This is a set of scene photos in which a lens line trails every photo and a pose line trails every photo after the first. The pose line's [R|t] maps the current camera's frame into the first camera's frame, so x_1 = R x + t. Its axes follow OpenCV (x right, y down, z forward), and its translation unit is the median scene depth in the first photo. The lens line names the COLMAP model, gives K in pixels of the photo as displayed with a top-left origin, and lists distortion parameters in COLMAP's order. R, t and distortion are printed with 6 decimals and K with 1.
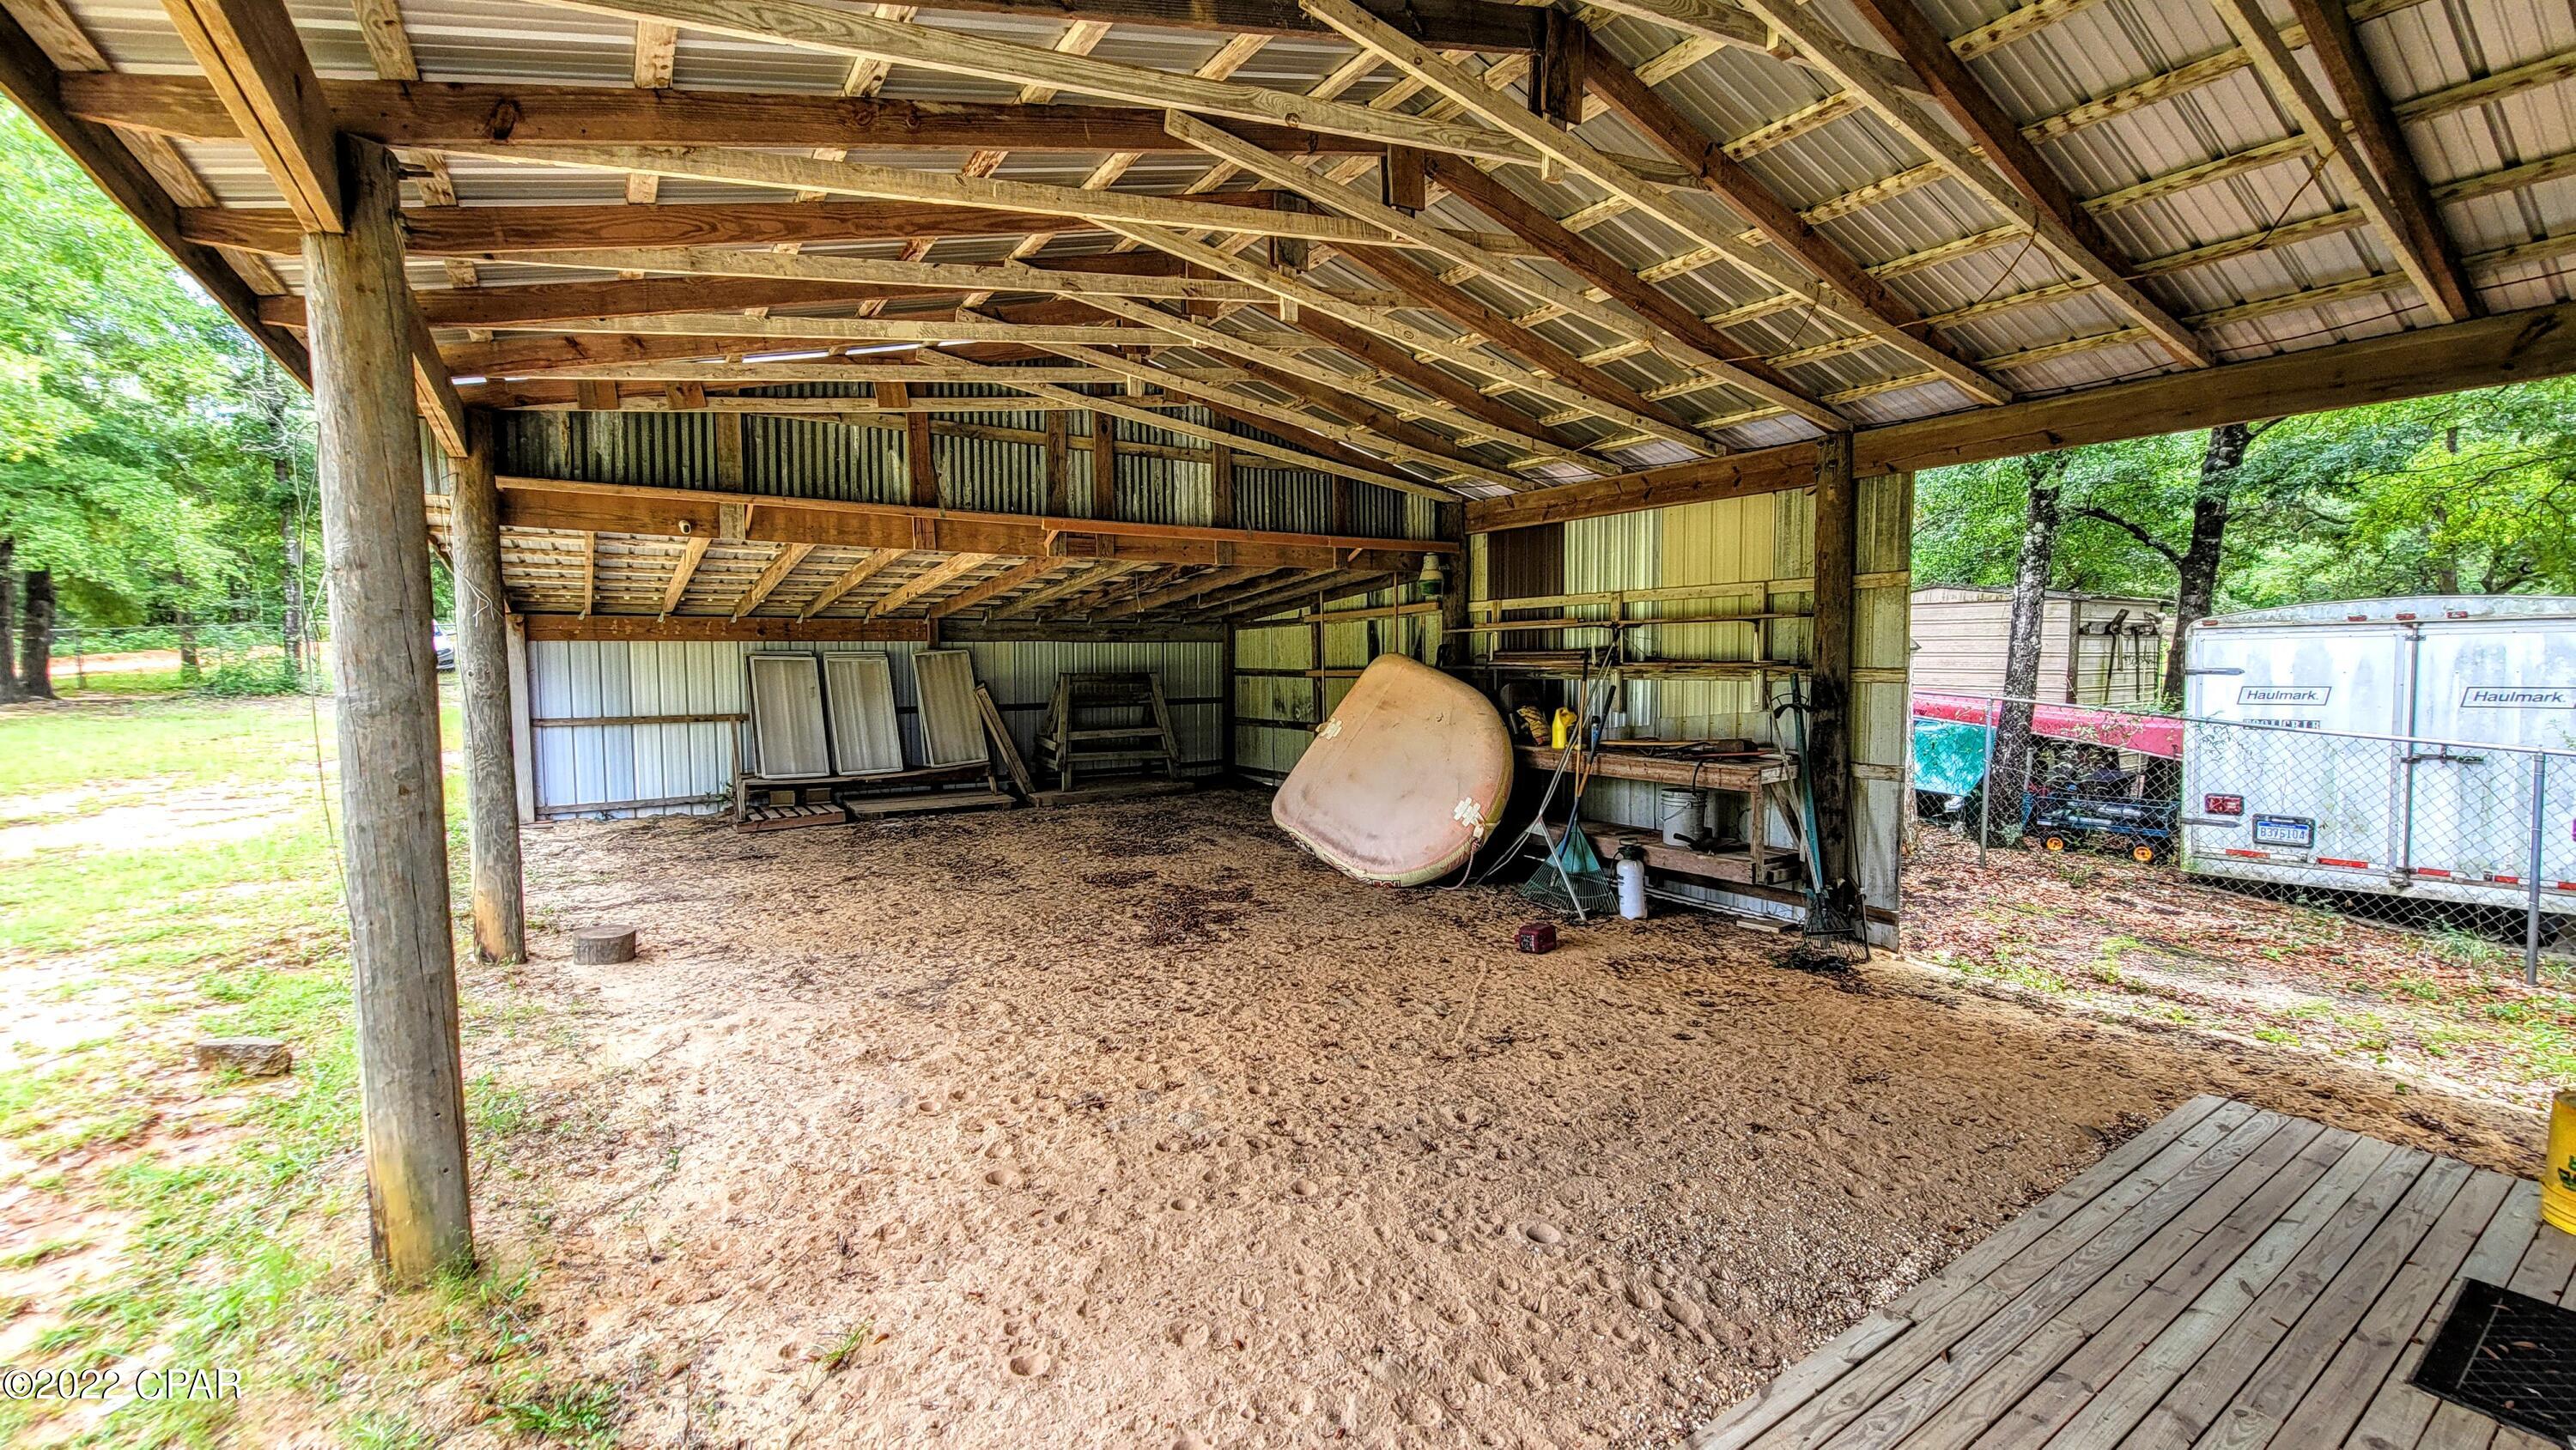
lens RADIAL K [[1056.9, 0, 1287.6], [0, 1056.9, 723.5], [0, 0, 1]] dist [-0.010529, 0.001855]
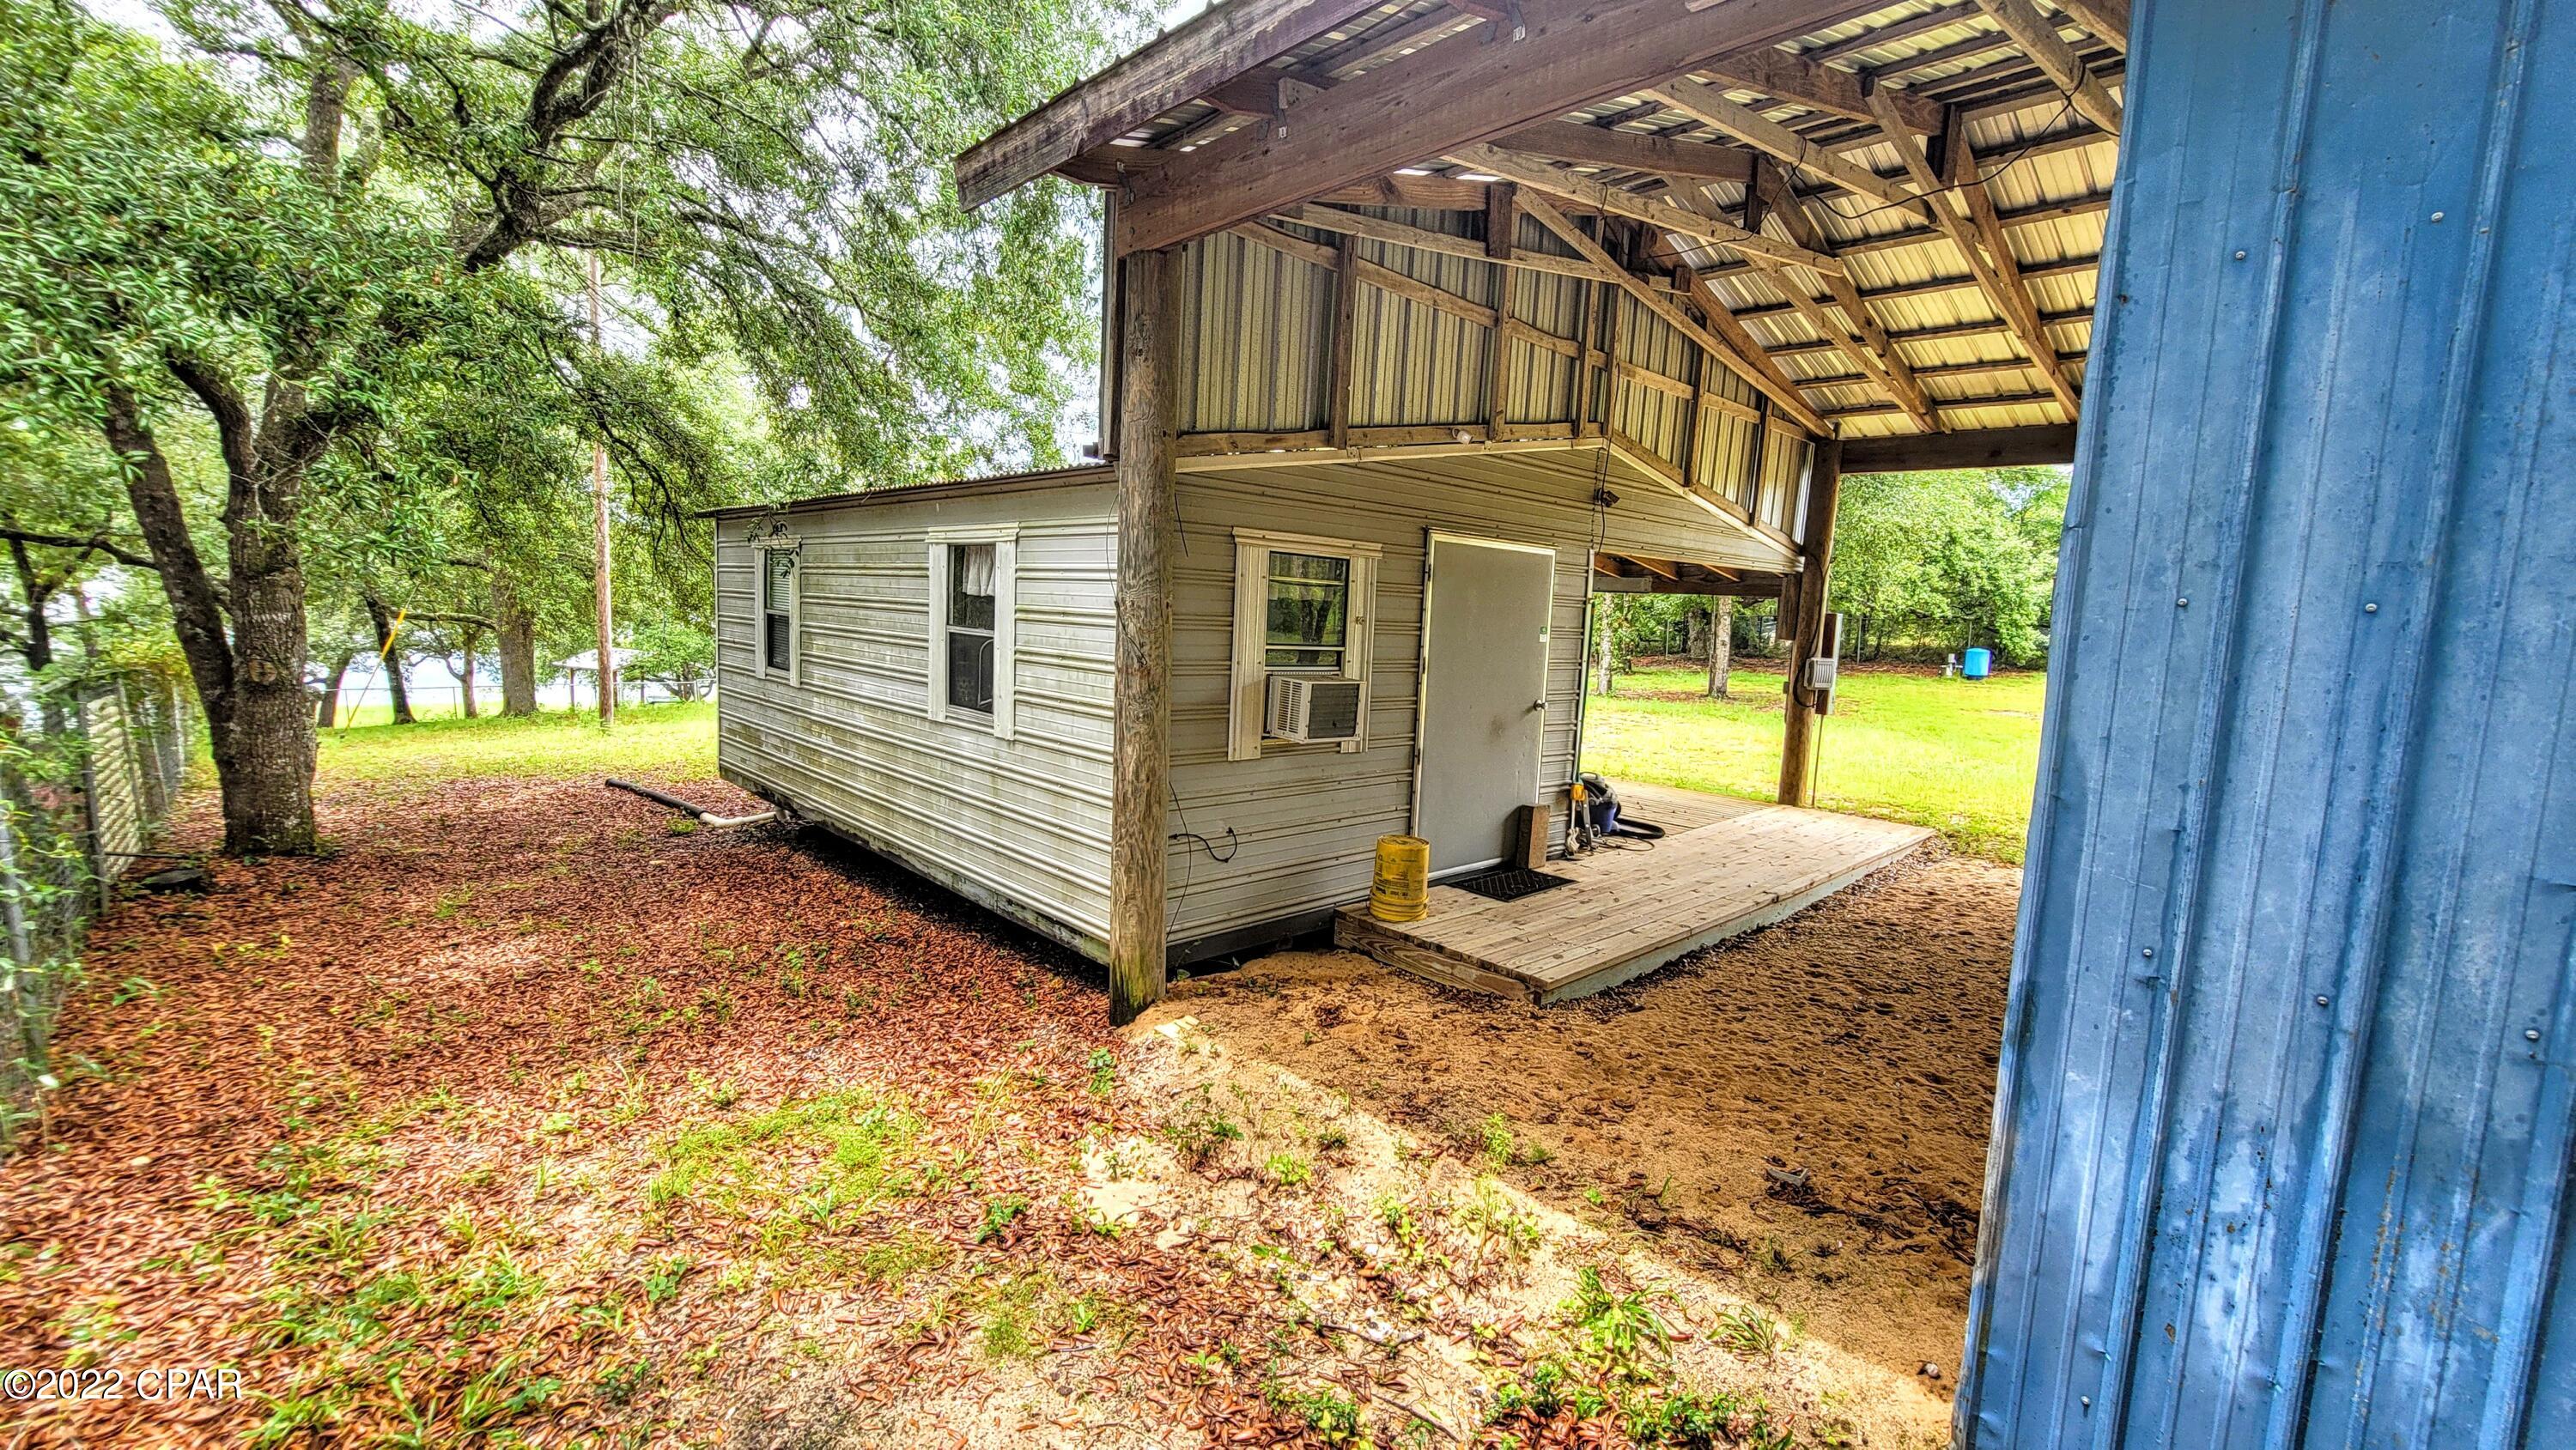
lens RADIAL K [[1059.2, 0, 1298.1], [0, 1059.2, 720.1], [0, 0, 1]] dist [-0.003874, 0.000540]
pose [[-0.981937, -0.020076, -0.188138, 0.903920], [-0.052325, 0.984388, 0.168056, -0.052465], [0.181826, 0.174865, -0.967658, 1.326027]]
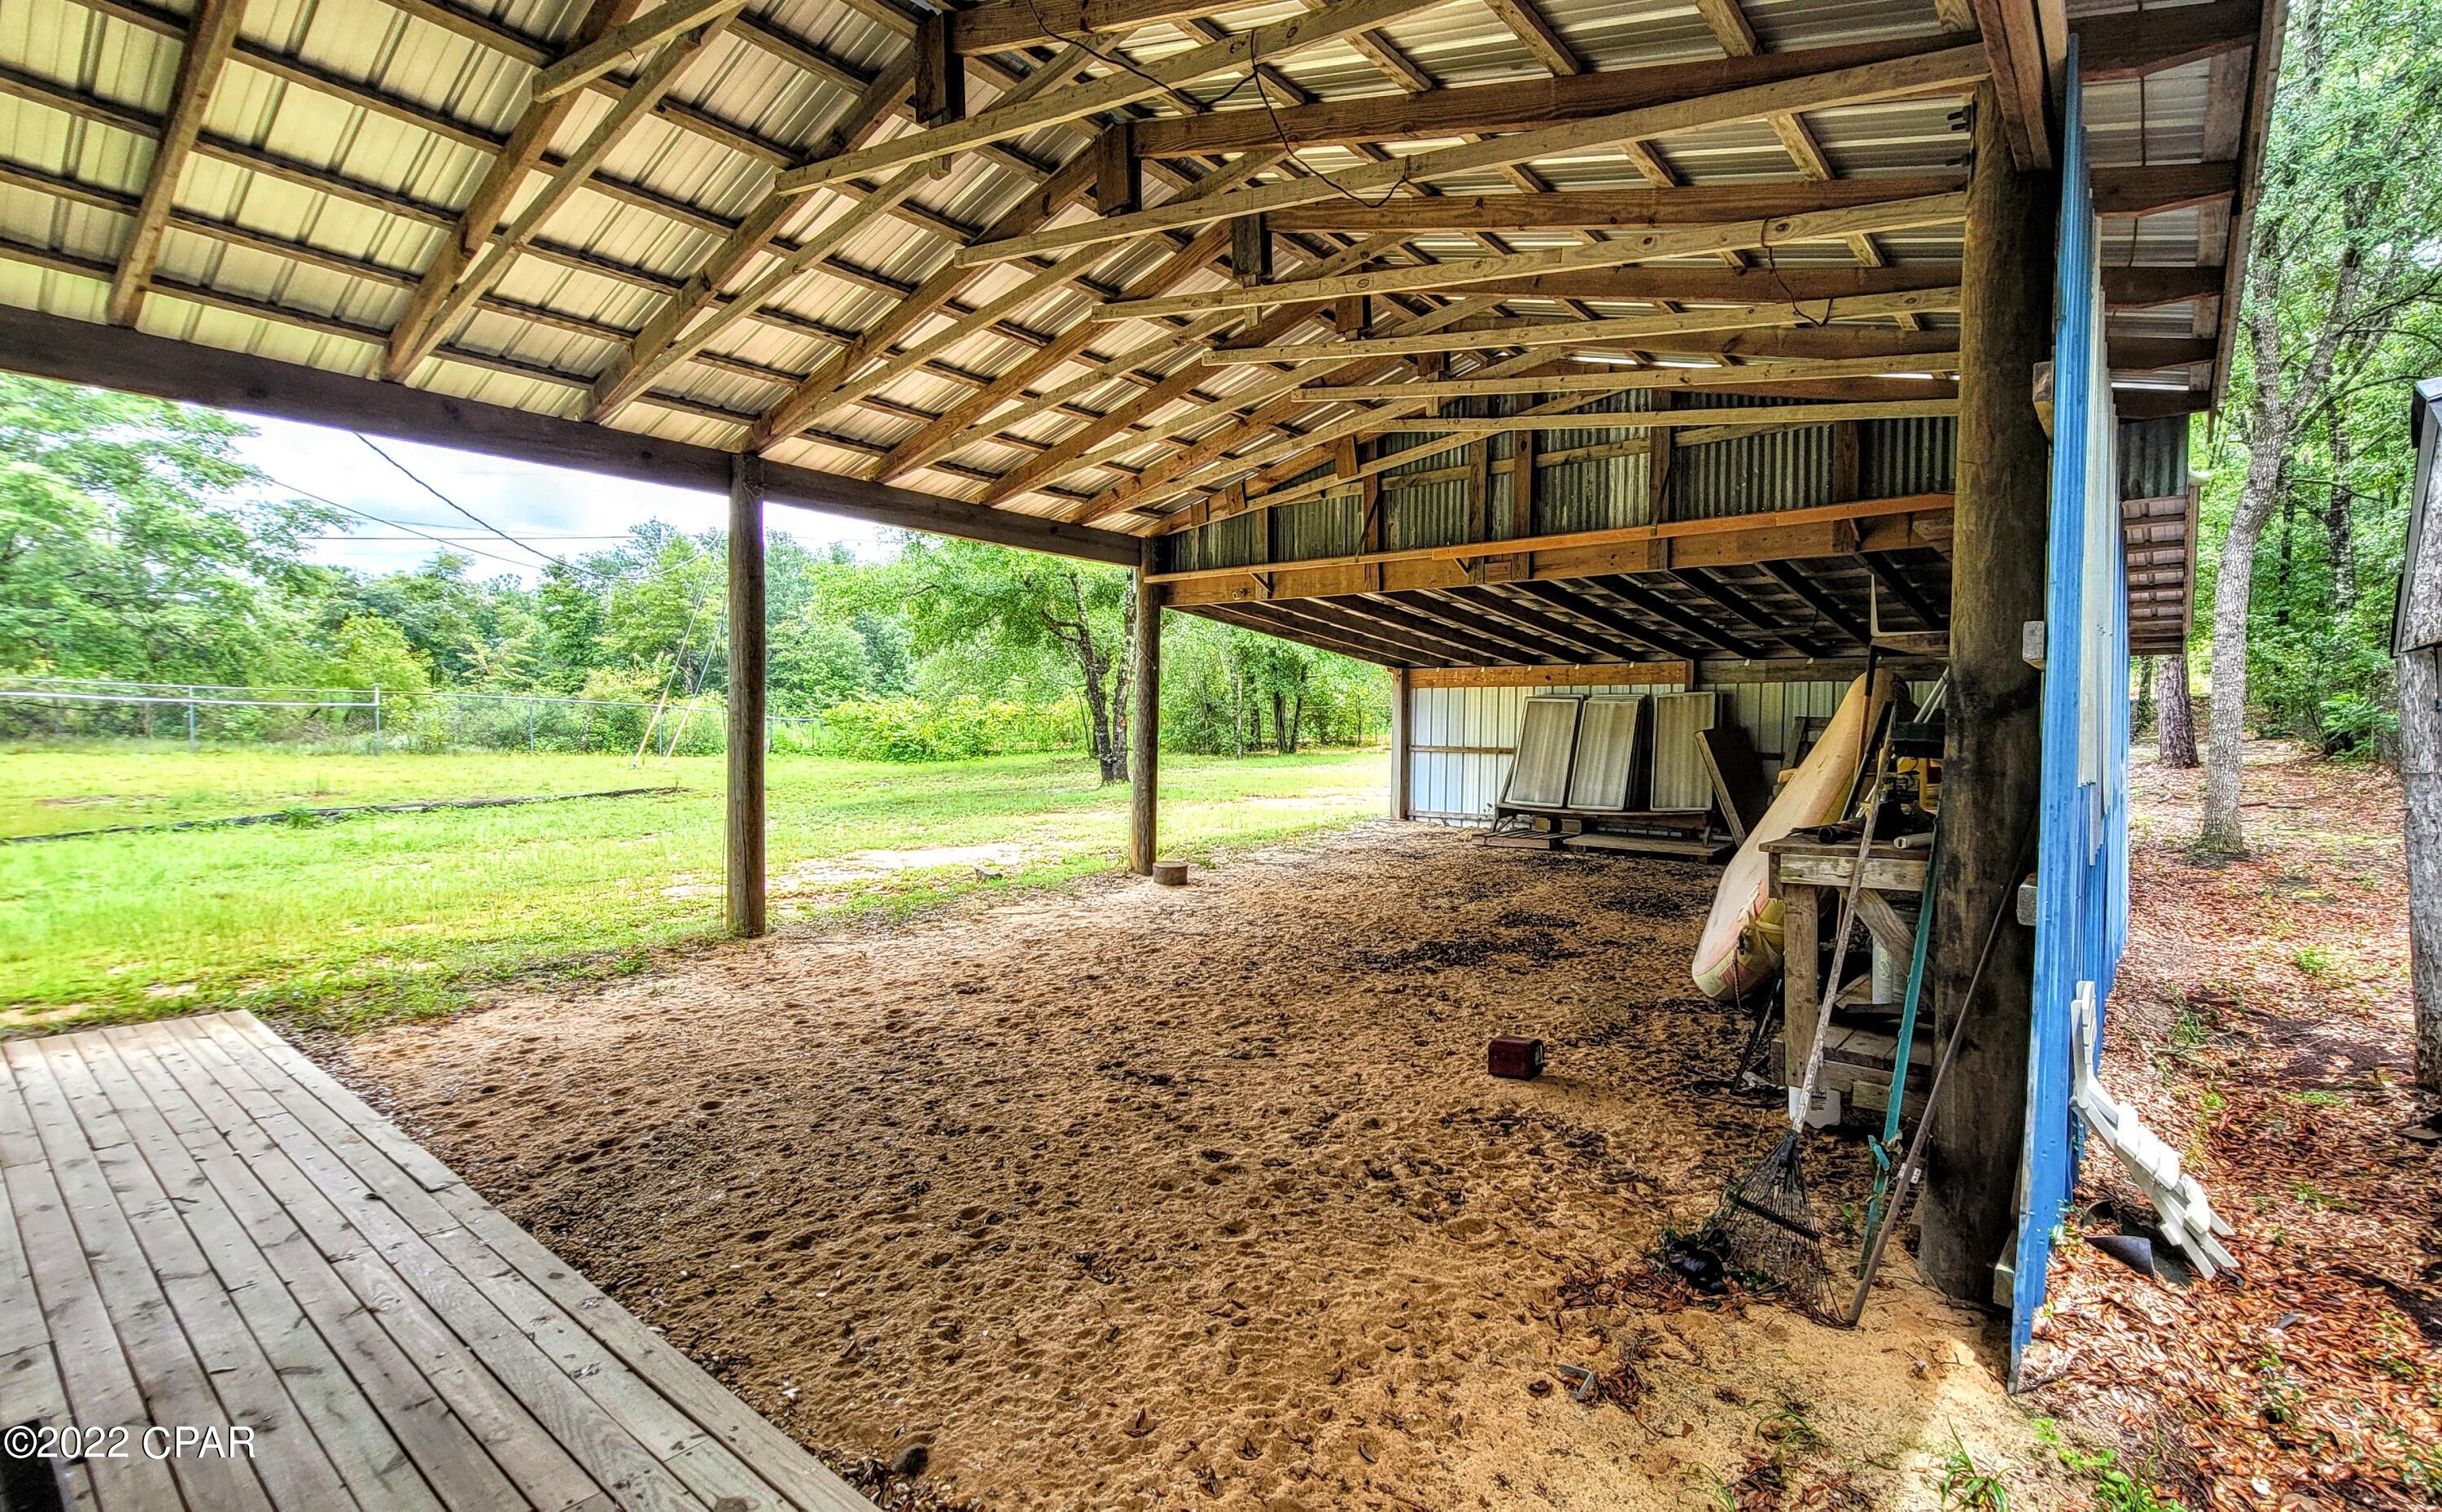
lens RADIAL K [[1102.8, 0, 1366.5], [0, 1102.8, 750.3], [0, 0, 1]] dist [-0.005803, -0.000415]
pose [[0.347116, 0.025961, -0.937463, 0.918710], [-0.075695, 0.997131, -0.000415, 0.011082], [0.934762, 0.071106, 0.348085, 0.675803]]
